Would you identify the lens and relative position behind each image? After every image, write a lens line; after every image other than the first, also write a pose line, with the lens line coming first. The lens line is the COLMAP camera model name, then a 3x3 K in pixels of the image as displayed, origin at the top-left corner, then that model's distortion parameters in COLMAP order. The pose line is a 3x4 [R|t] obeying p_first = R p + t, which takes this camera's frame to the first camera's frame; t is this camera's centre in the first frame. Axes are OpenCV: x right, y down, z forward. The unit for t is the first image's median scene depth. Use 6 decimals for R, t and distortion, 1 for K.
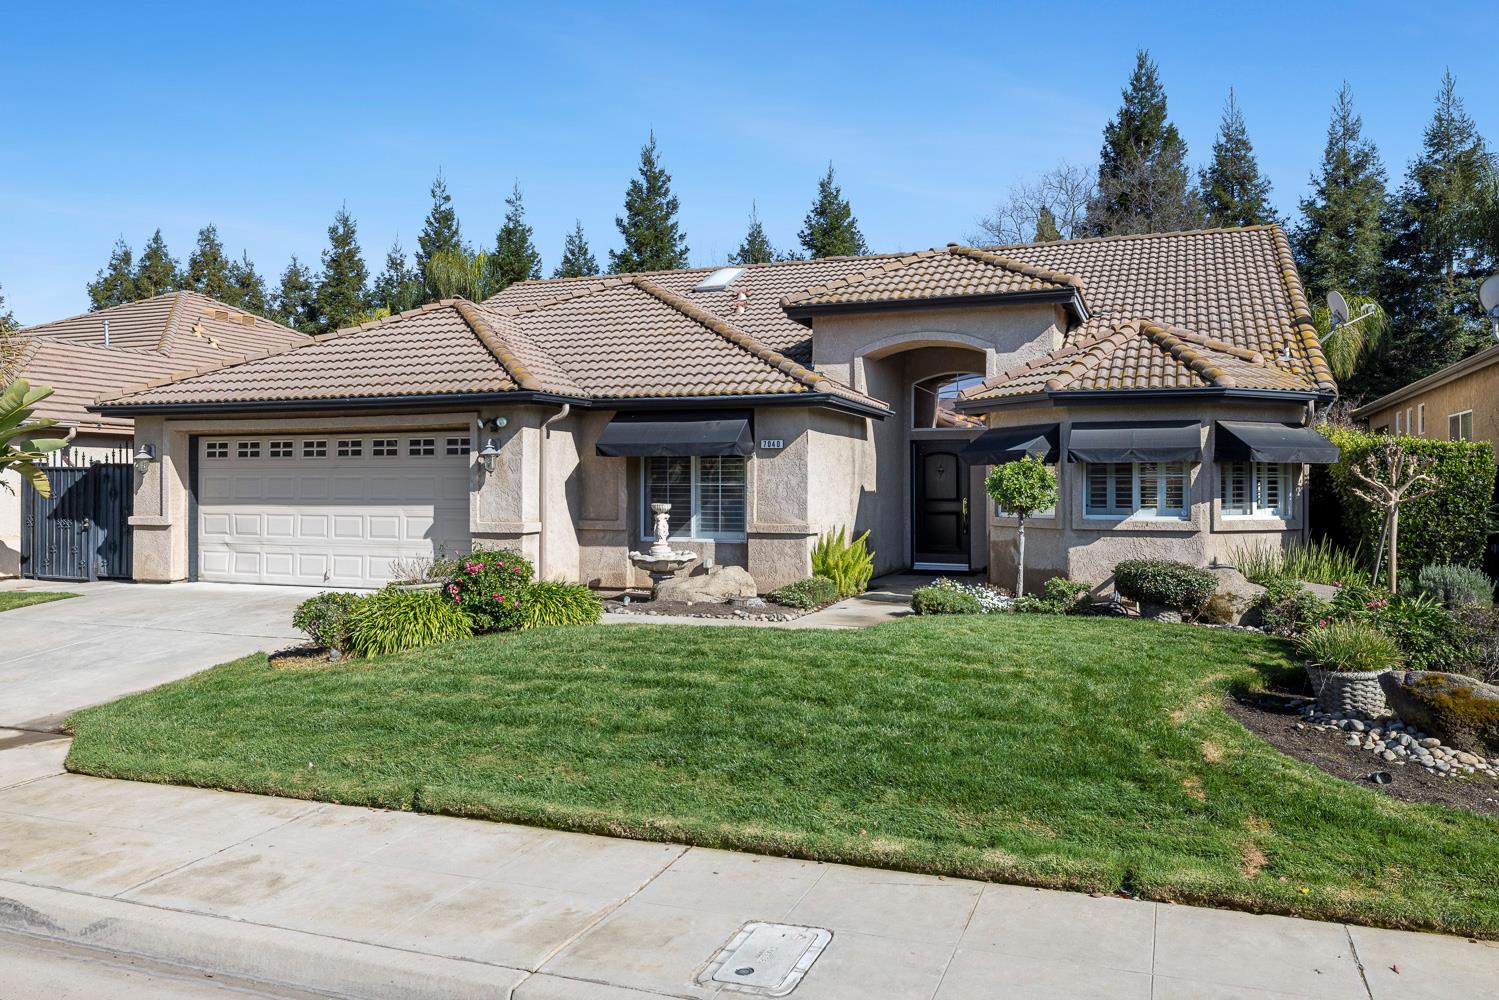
lens RADIAL K [[1073.3, 0, 765.1], [0, 1073.3, 490.5], [0, 0, 1]] dist [-0.001461, 0.004426]
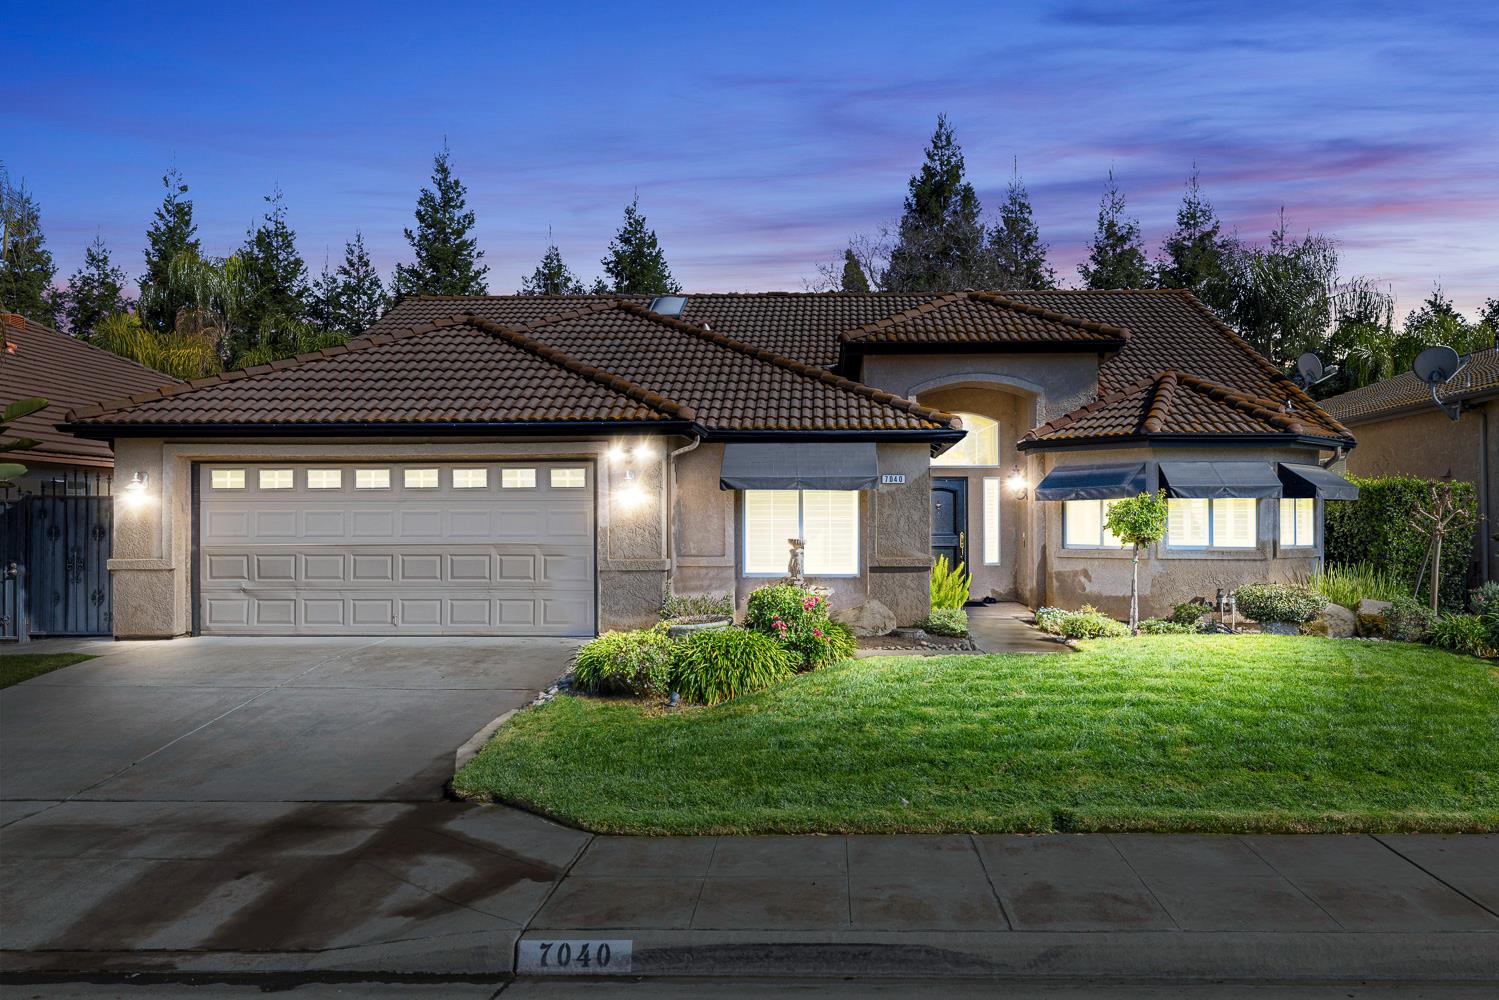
lens RADIAL K [[1107.1, 0, 786.2], [0, 1107.1, 527.2], [0, 0, 1]] dist [-0.004604, 0.008640]
pose [[0.948655, -0.004088, 0.316287, -0.403293], [0.004536, 0.999989, -0.000682, 0.002577], [-0.316281, 0.002082, 0.948663, 0.034903]]
